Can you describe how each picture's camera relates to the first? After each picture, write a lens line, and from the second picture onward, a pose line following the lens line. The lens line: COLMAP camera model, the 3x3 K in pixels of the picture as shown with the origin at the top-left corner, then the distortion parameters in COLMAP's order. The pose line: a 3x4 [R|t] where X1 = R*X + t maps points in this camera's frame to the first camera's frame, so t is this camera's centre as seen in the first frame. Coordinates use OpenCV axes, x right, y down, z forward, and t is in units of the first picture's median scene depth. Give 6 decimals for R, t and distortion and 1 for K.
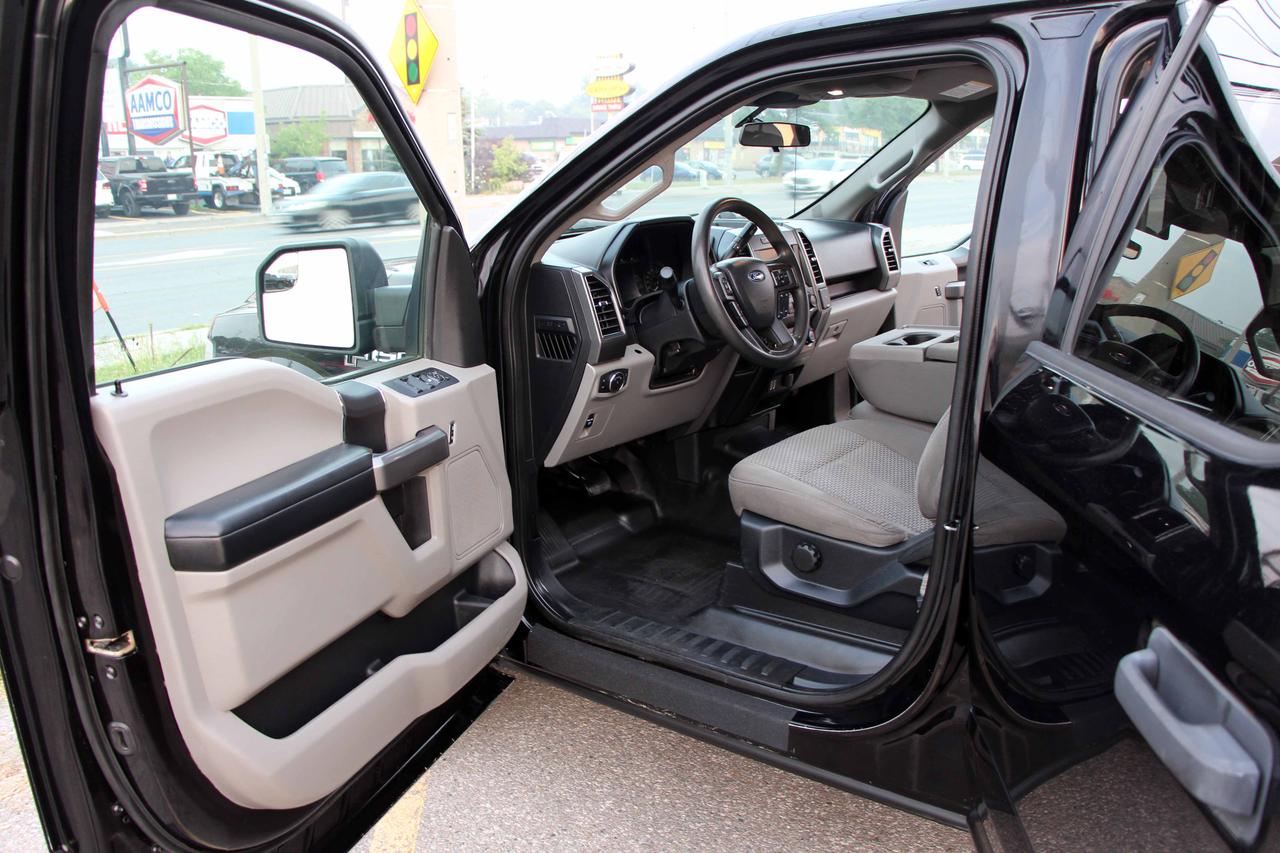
lens RADIAL K [[1080.3, 0, 640.0], [0, 1080.3, 426.5], [0, 0, 1]] dist [-0.191873, 0.202891]
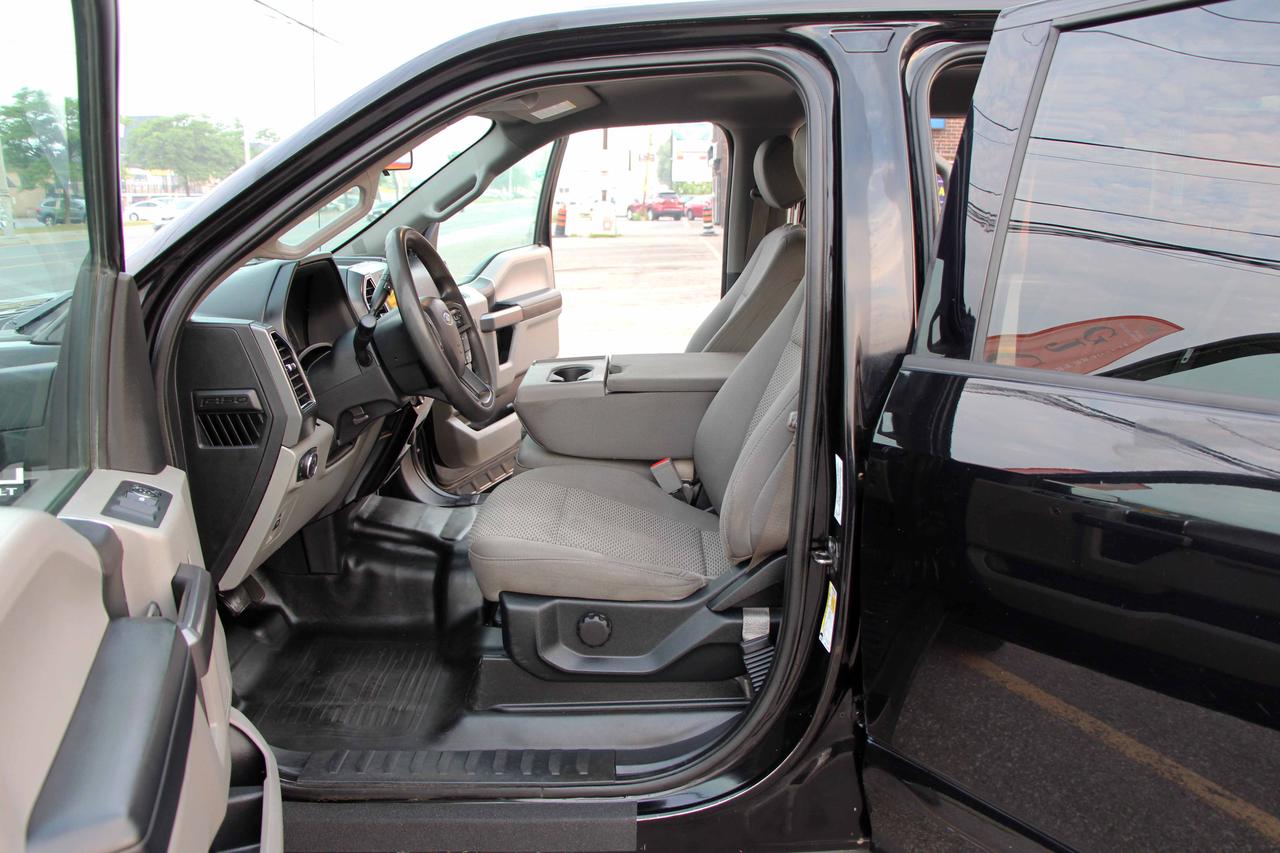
lens RADIAL K [[1077.7, 0, 640.0], [0, 1077.7, 426.5], [0, 0, 1]] dist [-0.192232, 0.196530]
pose [[0.792537, -0.125442, 0.596782, -0.293851], [0.146639, 0.989102, 0.013168, -0.044962], [-0.591931, 0.077075, 0.802295, 0.245822]]
